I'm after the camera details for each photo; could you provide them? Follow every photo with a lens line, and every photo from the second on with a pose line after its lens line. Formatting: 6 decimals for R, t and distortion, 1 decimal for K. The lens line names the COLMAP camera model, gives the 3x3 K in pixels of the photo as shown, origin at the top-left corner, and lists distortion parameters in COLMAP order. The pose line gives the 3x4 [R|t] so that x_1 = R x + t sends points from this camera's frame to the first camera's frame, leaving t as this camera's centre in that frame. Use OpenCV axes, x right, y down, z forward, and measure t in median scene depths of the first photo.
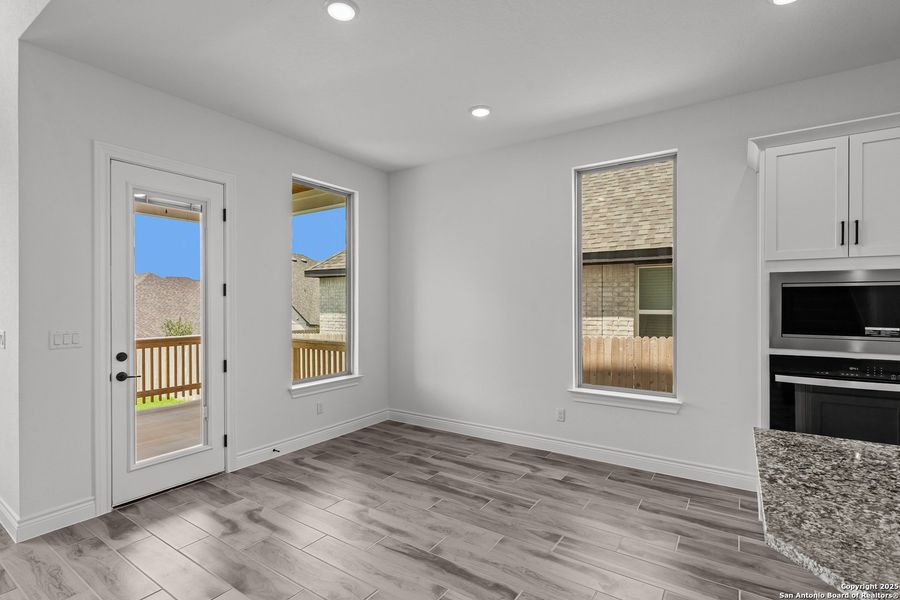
lens RADIAL K [[433.7, 0, 445.8], [0, 433.7, 302.5], [0, 0, 1]] dist [-0.008327, 0.002901]
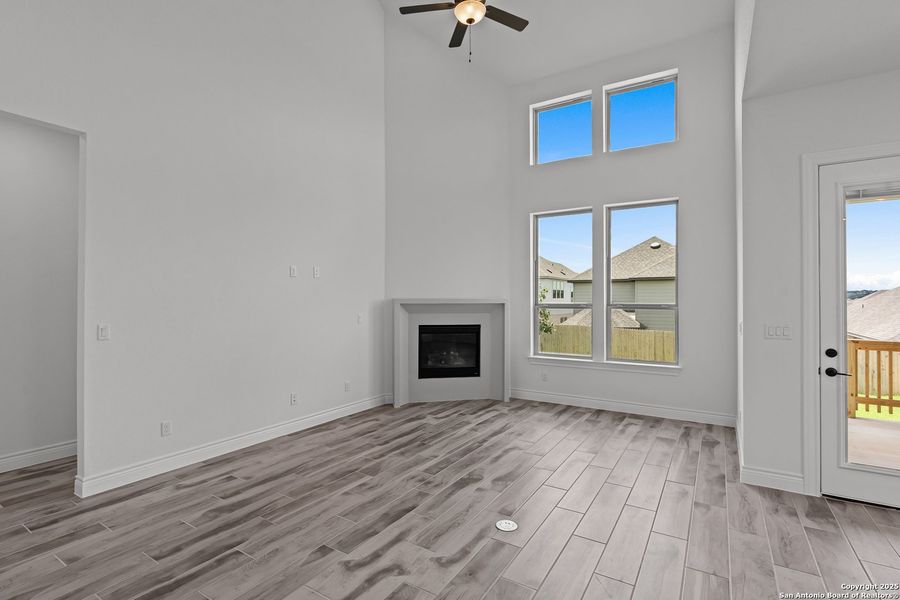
lens RADIAL K [[433.7, 0, 443.4], [0, 433.7, 297.0], [0, 0, 1]] dist [-0.008327, 0.002901]
pose [[0.029652, -0.004124, -0.999552, 0.247409], [-0.003504, 0.999985, -0.004230, -0.000812], [0.999554, 0.003628, 0.029637, 0.038286]]
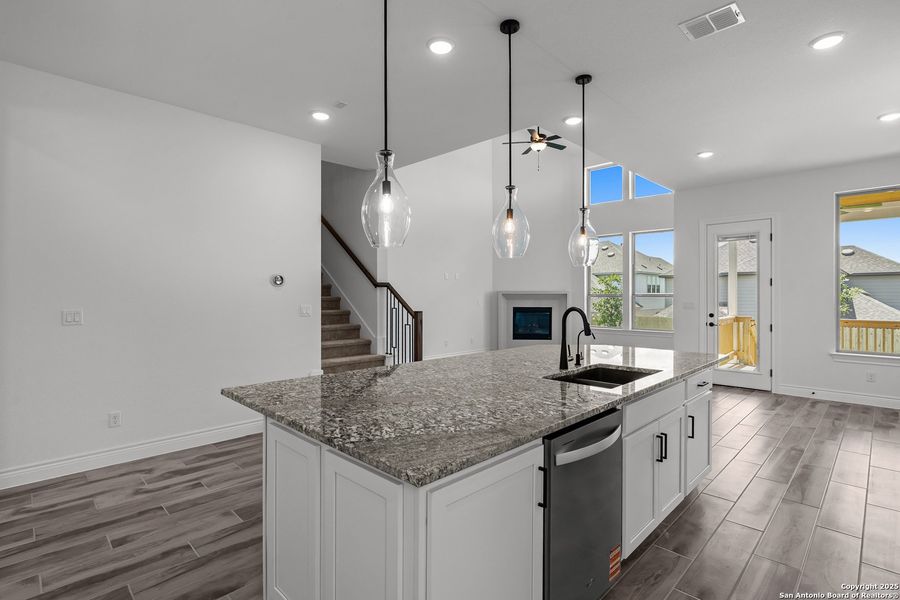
lens RADIAL K [[433.7, 0, 448.7], [0, 433.7, 298.5], [0, 0, 1]] dist [-0.008327, 0.002901]
pose [[-0.181129, 0.009251, -0.983416, 1.548217], [-0.000951, 0.999954, 0.009582, 0.022501], [0.983459, 0.002671, -0.181112, 0.099165]]
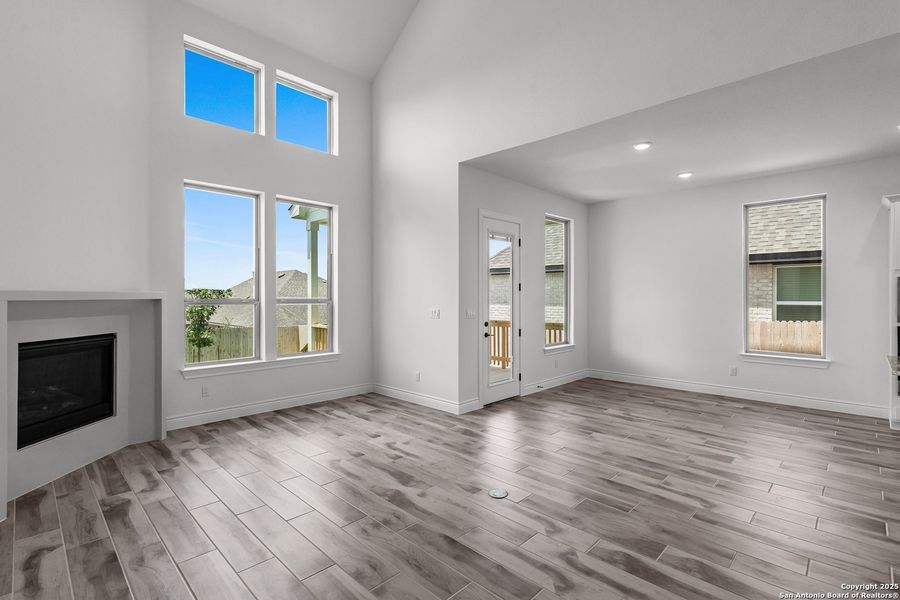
lens RADIAL K [[433.7, 0, 440.9], [0, 433.7, 295.5], [0, 0, 1]] dist [-0.008327, 0.002901]
pose [[0.984179, 0.001761, -0.177167, -0.592100], [-0.001899, 0.999998, -0.000607, 0.005693], [0.177166, 0.000934, 0.984181, -0.815072]]
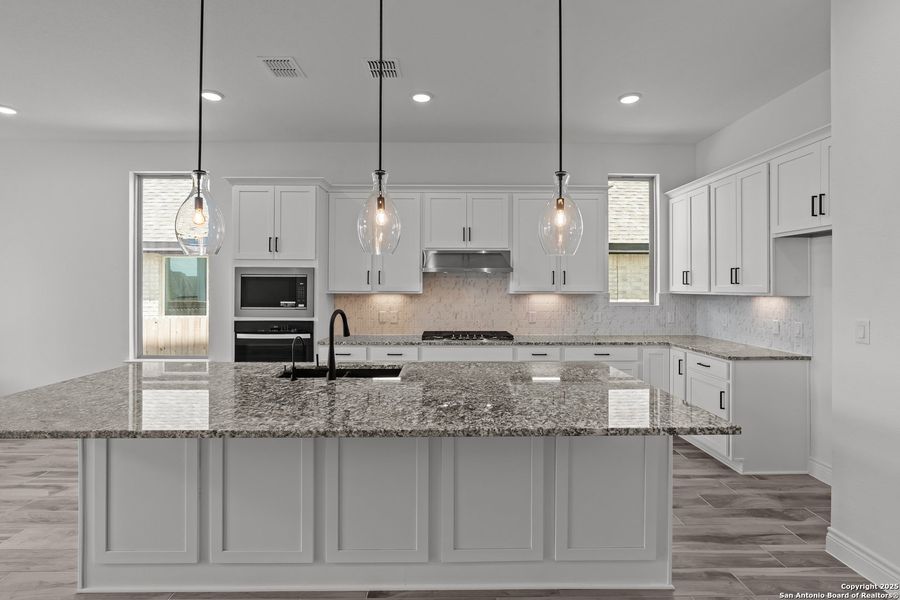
lens RADIAL K [[433.7, 0, 452.1], [0, 433.7, 284.8], [0, 0, 1]] dist [-0.008327, 0.002901]
pose [[0.812733, 0.003630, 0.582625, 0.413375], [-0.001600, 0.999991, -0.003998, -0.001529], [-0.582634, 0.002317, 0.812732, -0.598379]]
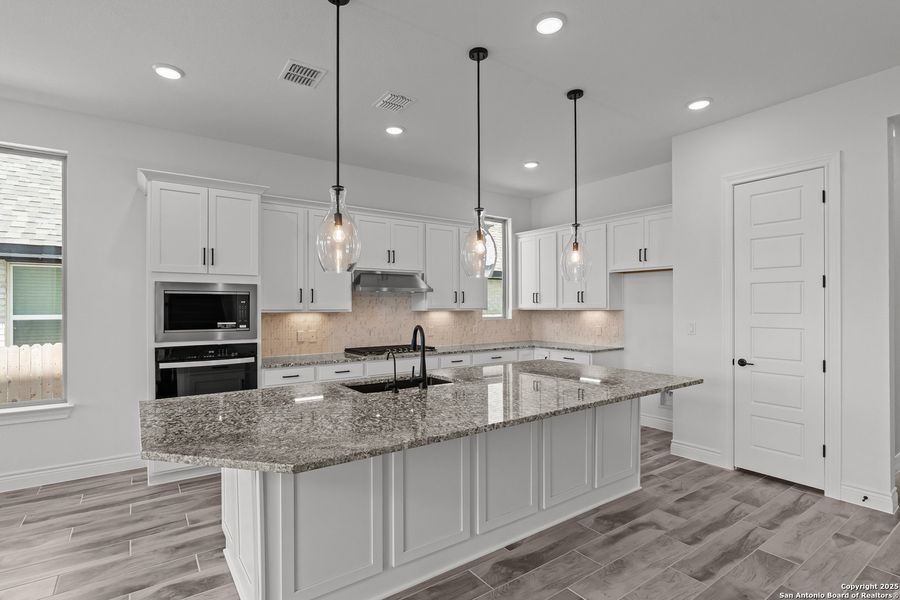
lens RADIAL K [[433.7, 0, 441.7], [0, 433.7, 306.3], [0, 0, 1]] dist [-0.008327, 0.002901]
pose [[0.351245, -0.002328, 0.936281, -0.105346], [0.002530, 0.999996, 0.001537, 0.001749], [-0.936280, 0.001829, 0.351250, -0.176289]]
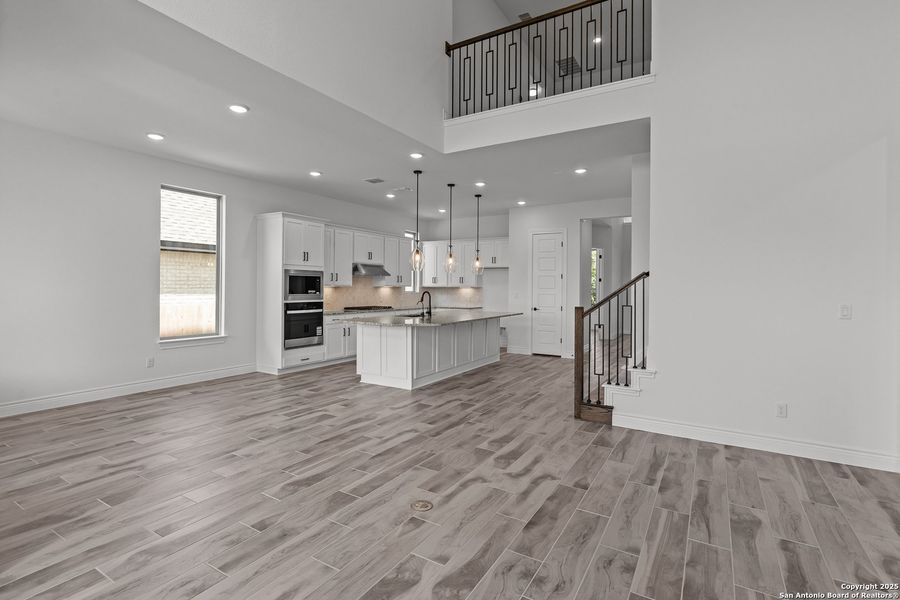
lens RADIAL K [[433.7, 0, 462.3], [0, 433.7, 290.8], [0, 0, 1]] dist [-0.008327, 0.002901]
pose [[-0.085697, -0.006854, 0.996298, -1.505929], [-0.005037, 0.999967, 0.006446, 0.027830], [-0.996308, -0.004466, -0.085729, 0.190684]]
